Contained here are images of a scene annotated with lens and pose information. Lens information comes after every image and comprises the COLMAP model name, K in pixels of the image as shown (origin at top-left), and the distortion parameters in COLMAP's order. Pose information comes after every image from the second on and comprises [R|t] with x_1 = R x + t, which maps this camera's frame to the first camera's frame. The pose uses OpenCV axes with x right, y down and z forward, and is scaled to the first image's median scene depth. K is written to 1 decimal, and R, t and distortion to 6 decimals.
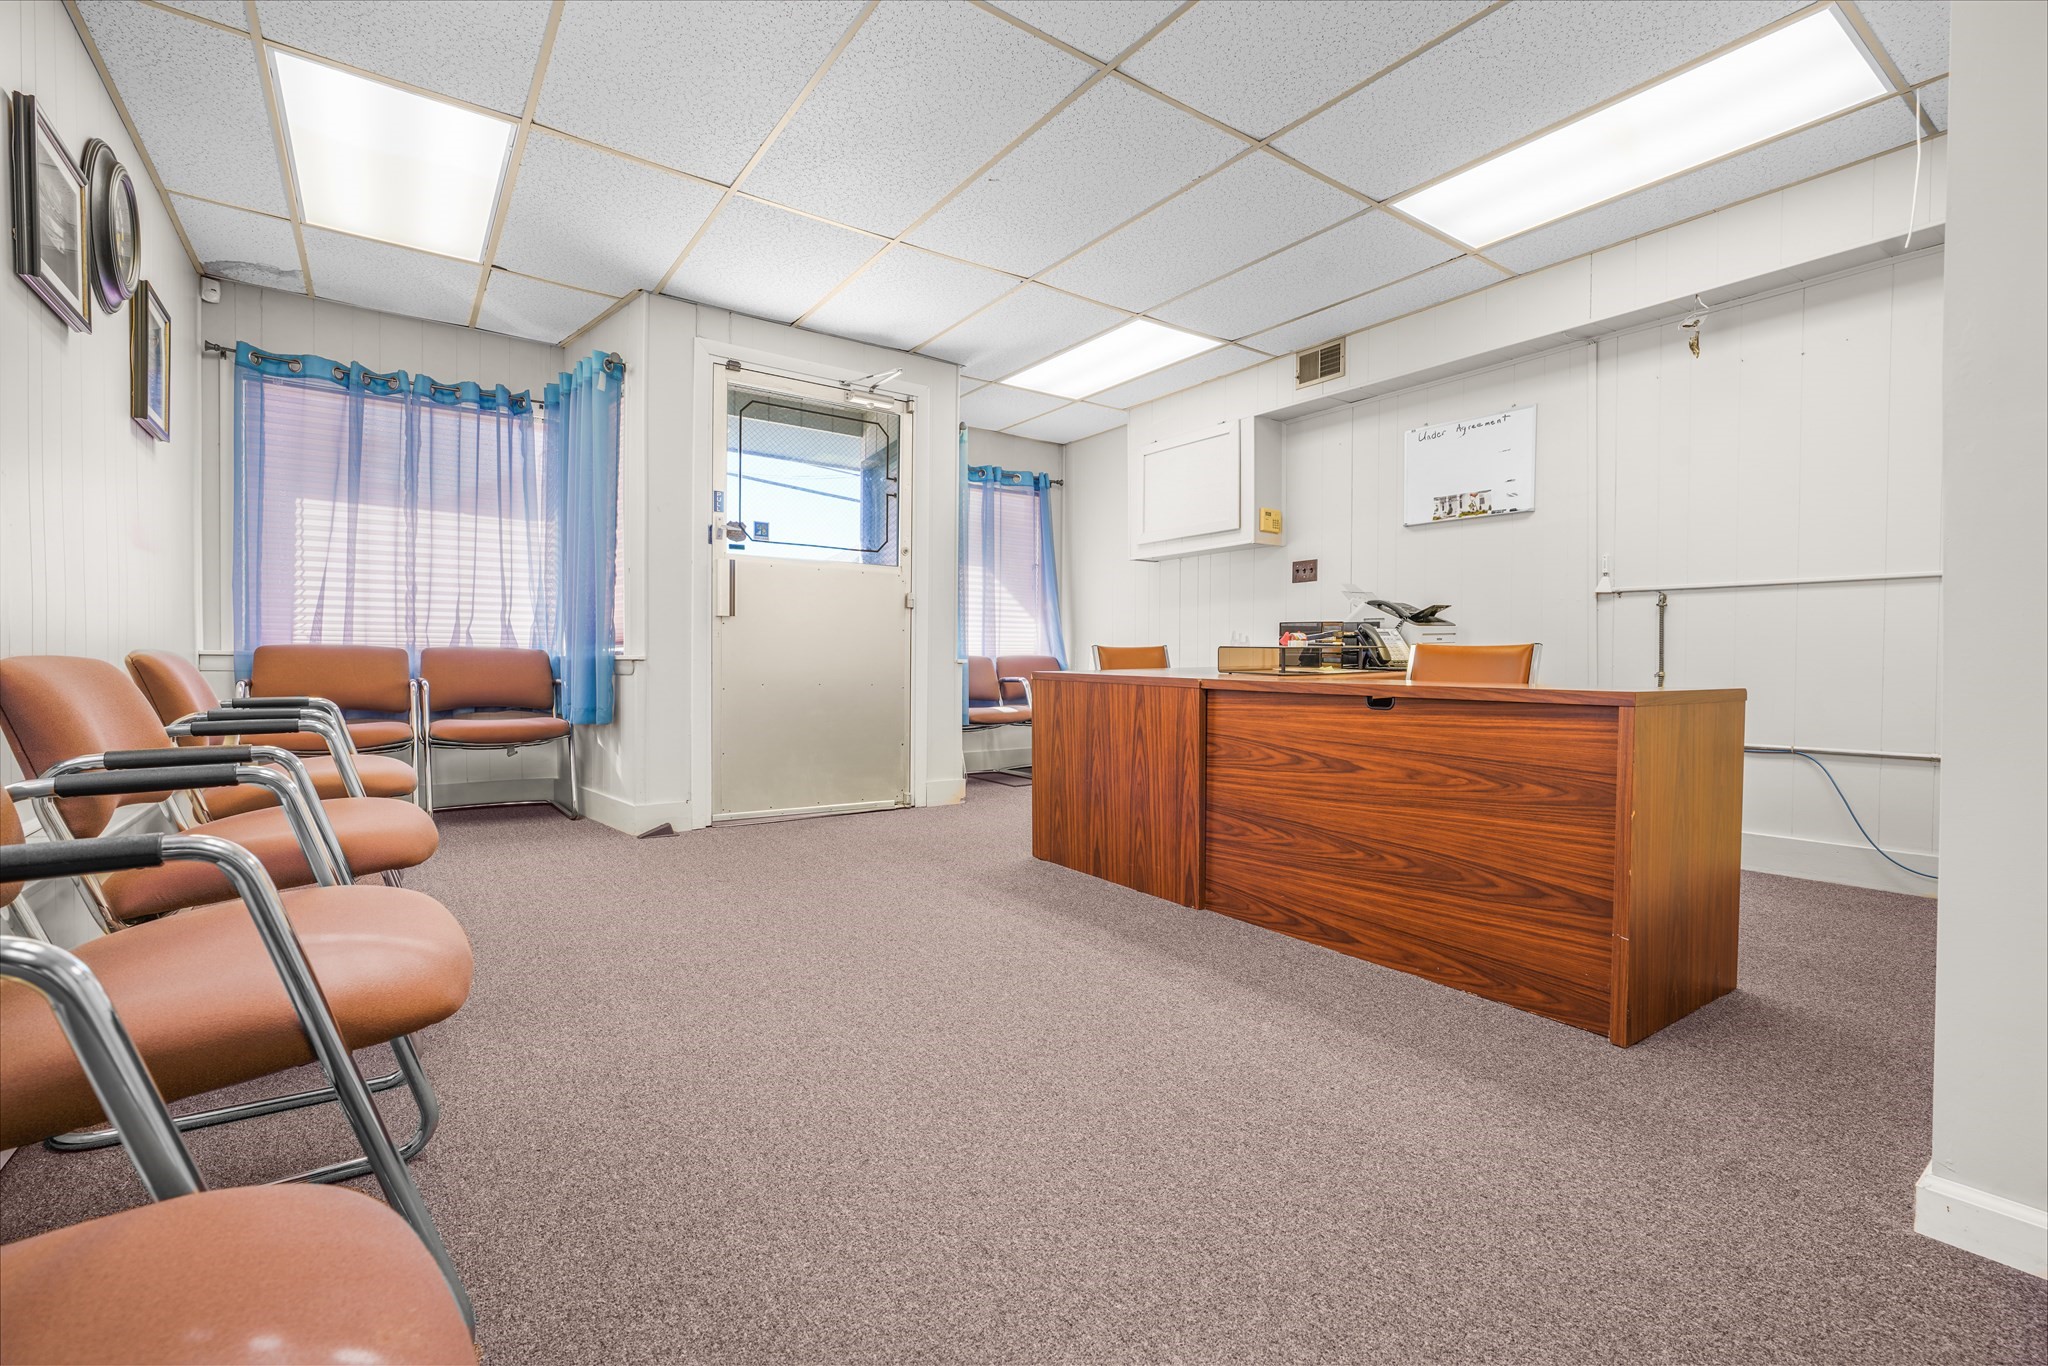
lens RADIAL K [[915.1, 0, 1030.1], [0, 915.1, 686.3], [0, 0, 1]] dist [-0.017820, 0.010369]
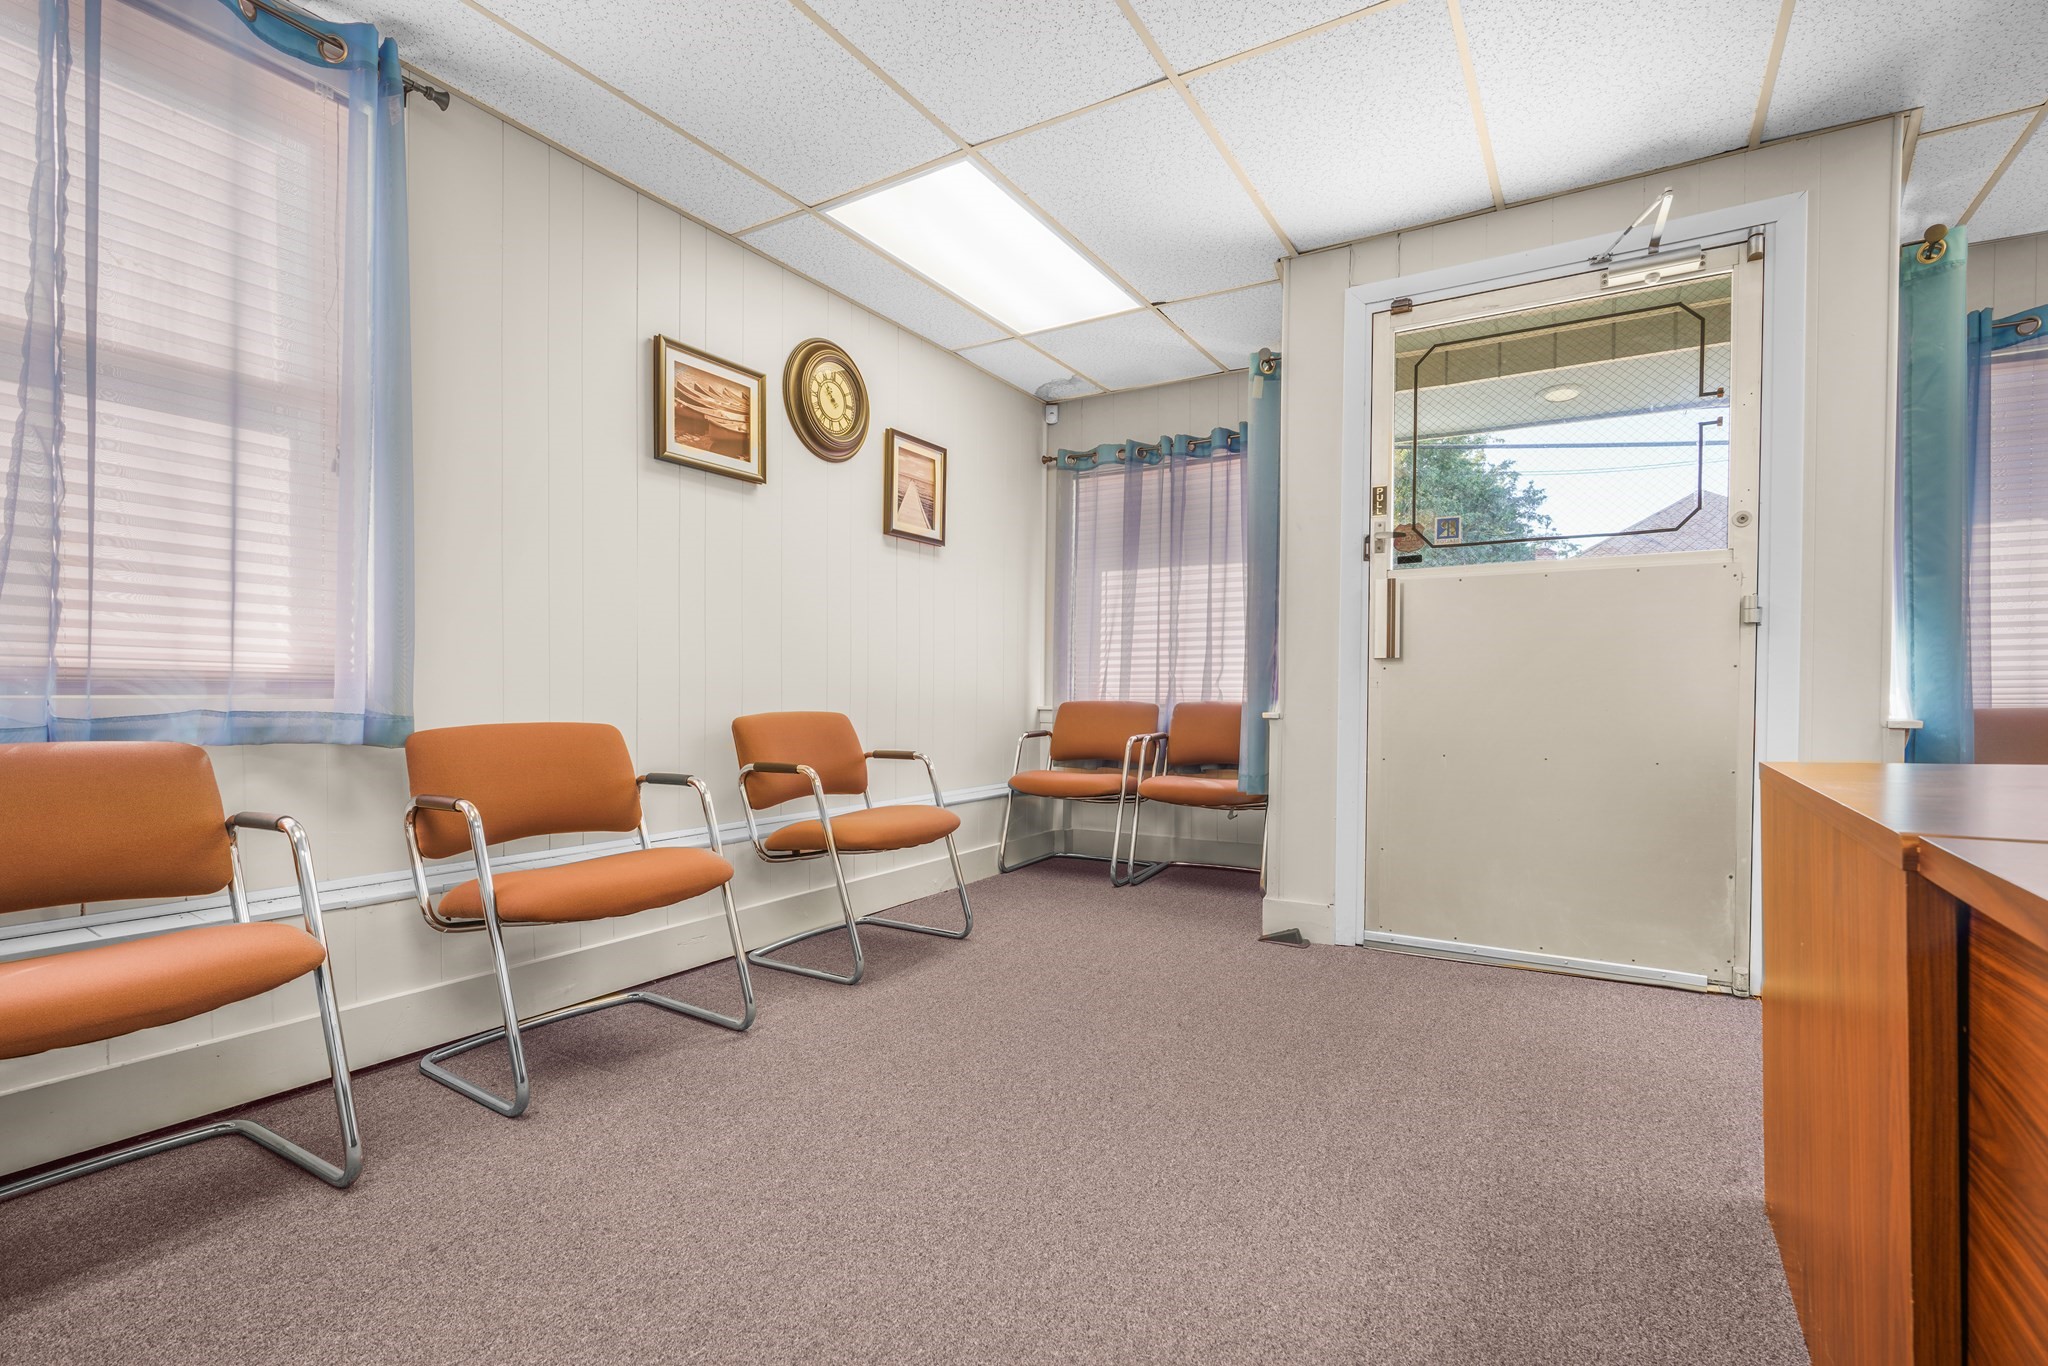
lens RADIAL K [[934.0, 0, 1024.4], [0, 934.0, 709.5], [0, 0, 1]] dist [-0.012804, 0.006486]
pose [[0.388309, 0.002697, -0.921525, 0.240065], [-0.022870, 0.999716, -0.006711, -0.025907], [0.921246, 0.023681, 0.388260, 0.469672]]
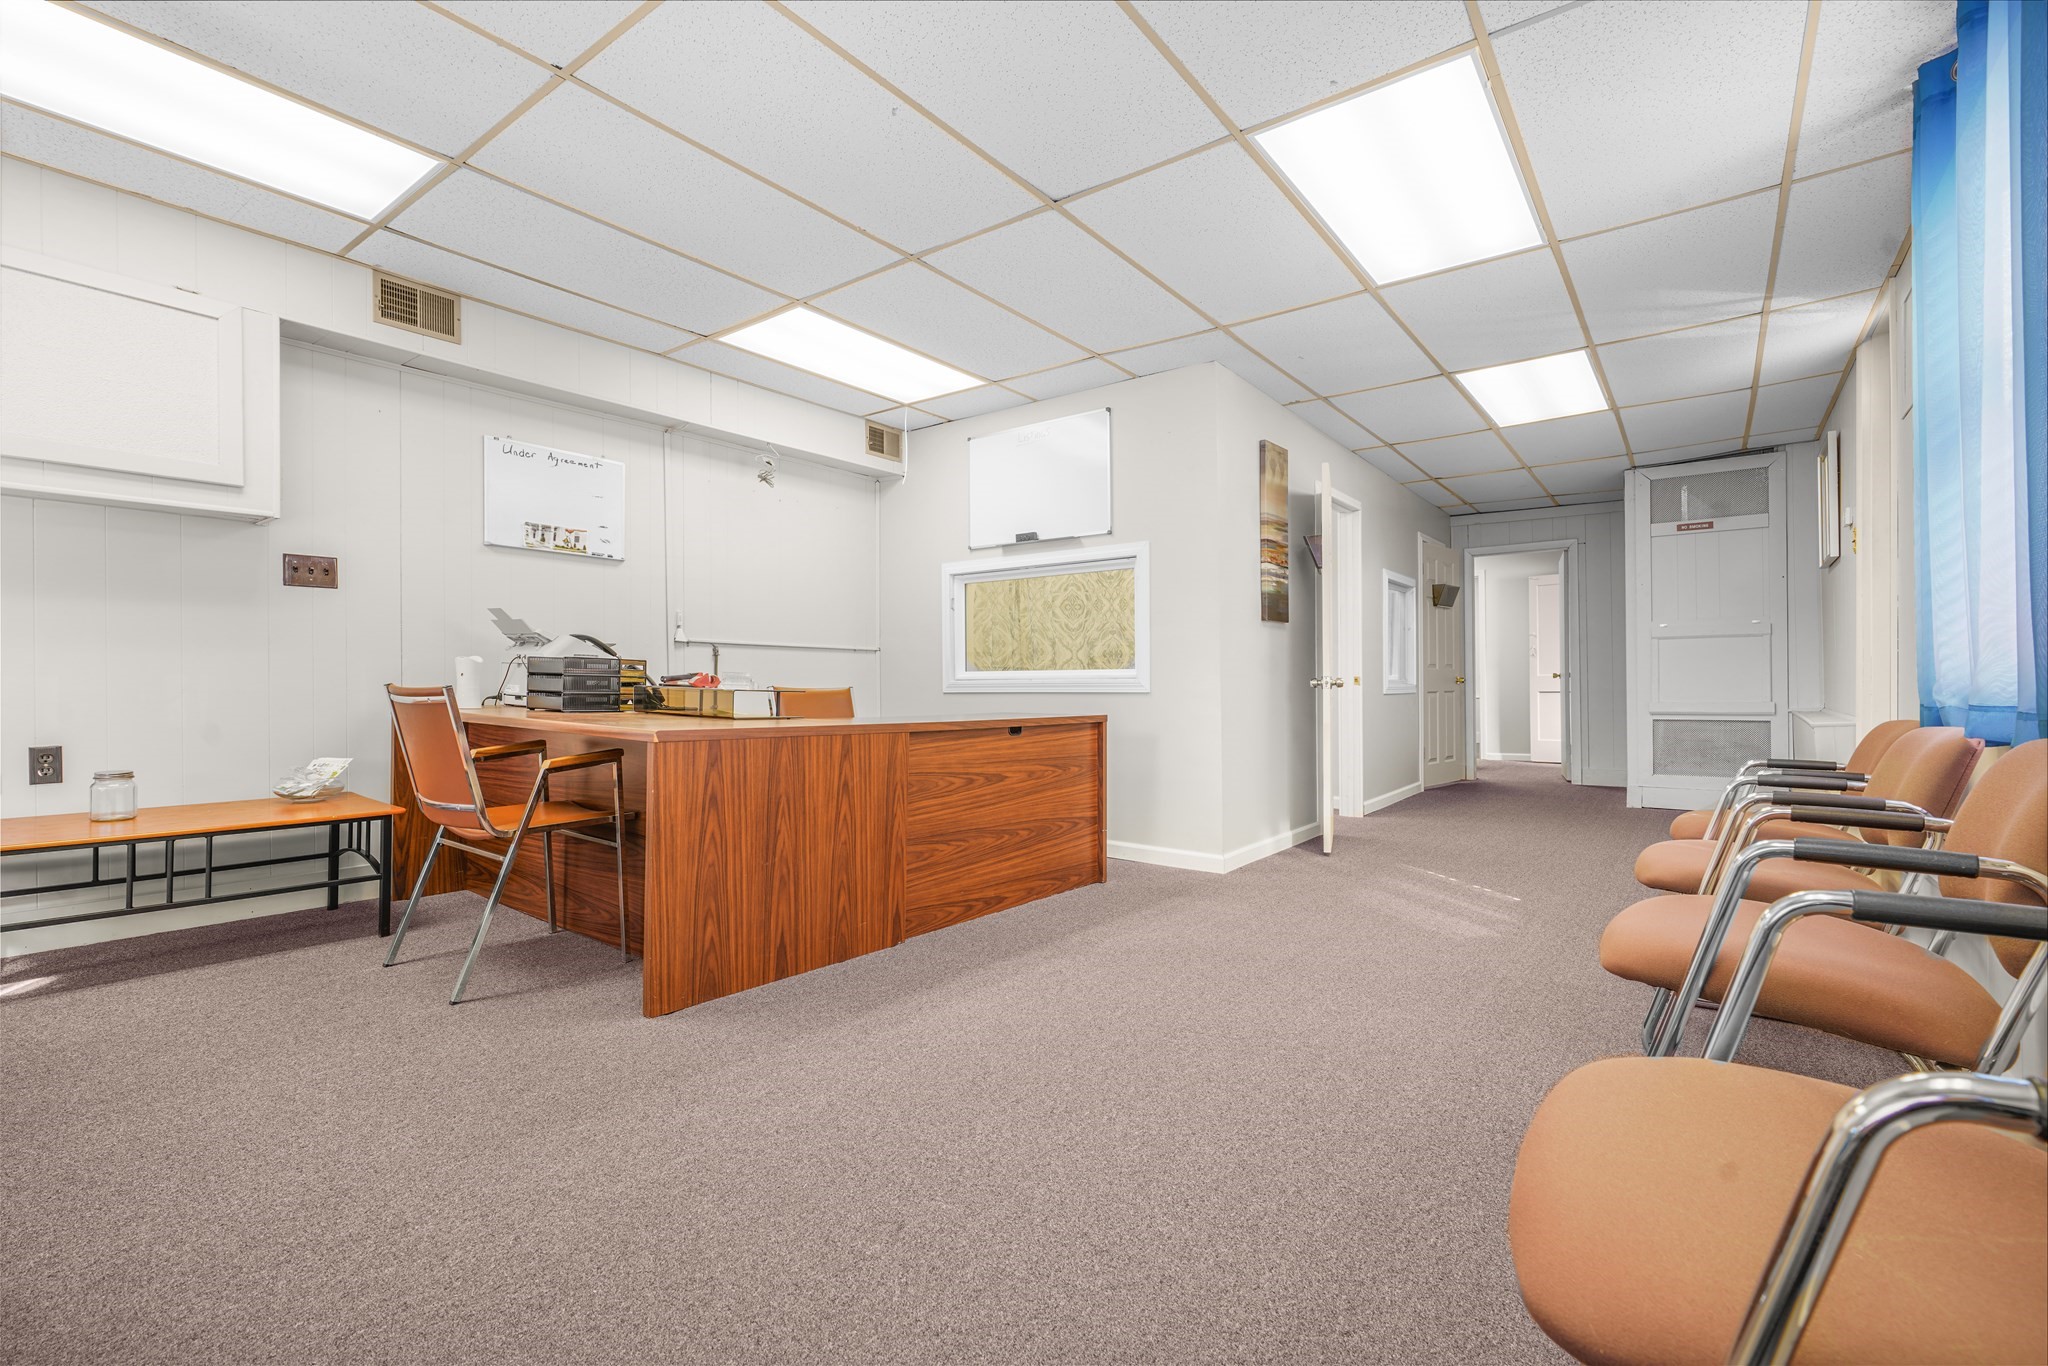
lens RADIAL K [[918.3, 0, 1024.0], [0, 918.3, 683.0], [0, 0, 1]] dist [-0.013744, 0.007297]
pose [[-0.306595, -0.003882, 0.951832, -0.624385], [0.023463, 0.999657, 0.011635, -0.045925], [-0.951551, 0.025900, -0.306399, 0.855983]]
